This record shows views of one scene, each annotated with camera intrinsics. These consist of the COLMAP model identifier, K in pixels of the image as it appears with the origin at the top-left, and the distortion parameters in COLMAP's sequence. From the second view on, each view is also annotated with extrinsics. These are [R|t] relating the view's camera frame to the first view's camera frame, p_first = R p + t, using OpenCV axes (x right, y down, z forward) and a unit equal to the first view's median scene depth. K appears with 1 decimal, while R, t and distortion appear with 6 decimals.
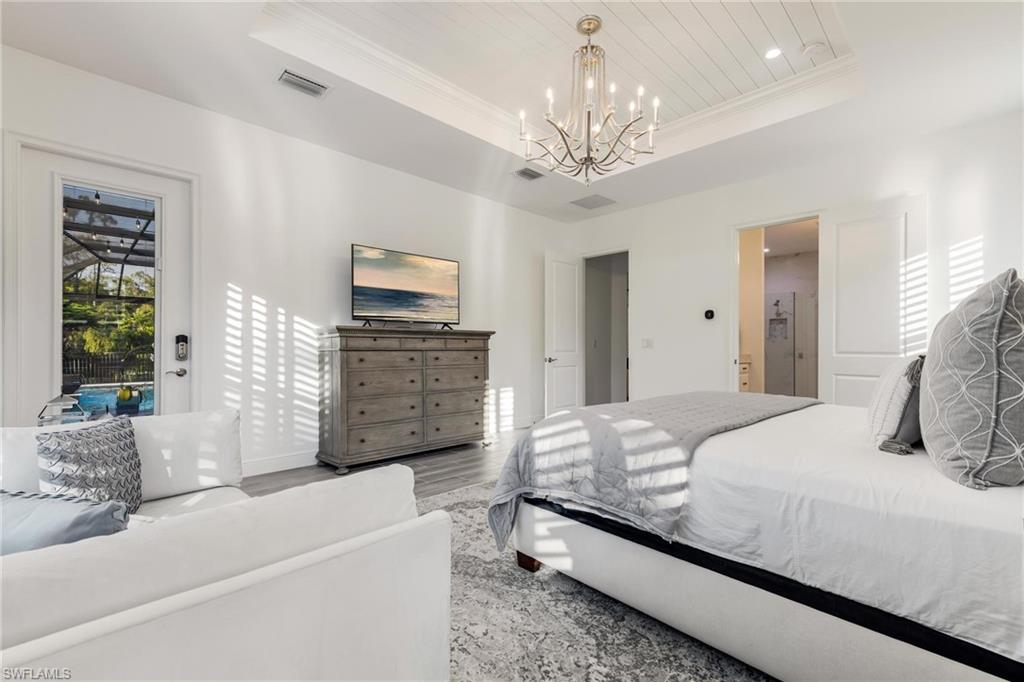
lens RADIAL K [[439.7, 0, 514.9], [0, 439.7, 344.4], [0, 0, 1]] dist [0.001430, 0.000255]
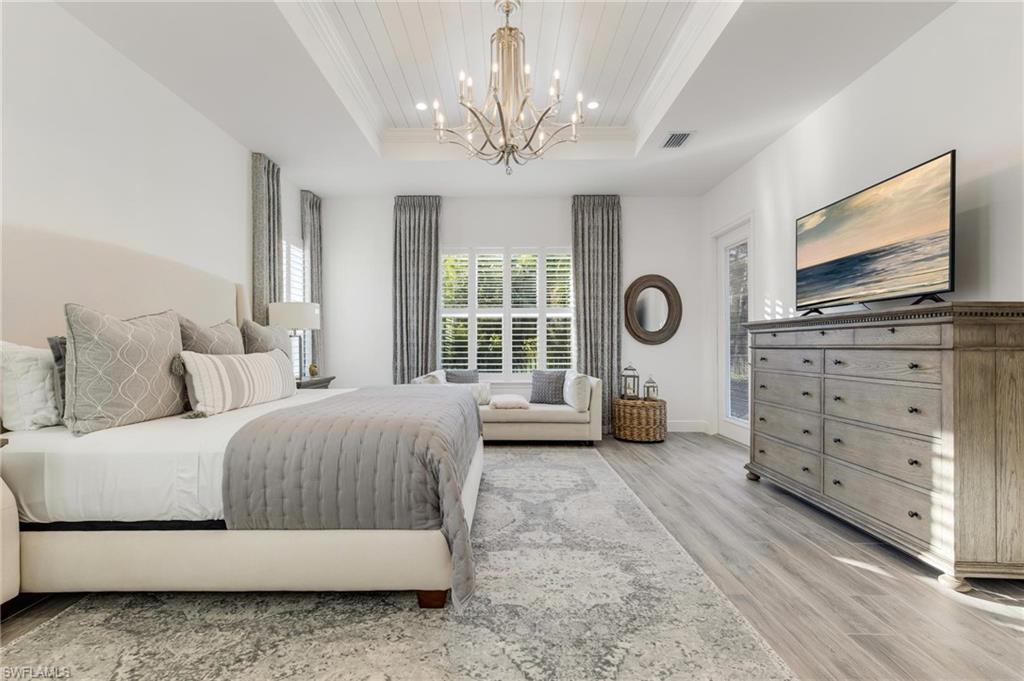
lens RADIAL K [[439.7, 0, 514.9], [0, 439.7, 343.9], [0, 0, 1]] dist [0.001430, 0.000255]
pose [[-0.681208, -0.004629, -0.732075, 0.573582], [0.004933, 0.999928, -0.010912, 0.011311], [0.732073, -0.011045, -0.681136, 1.121572]]
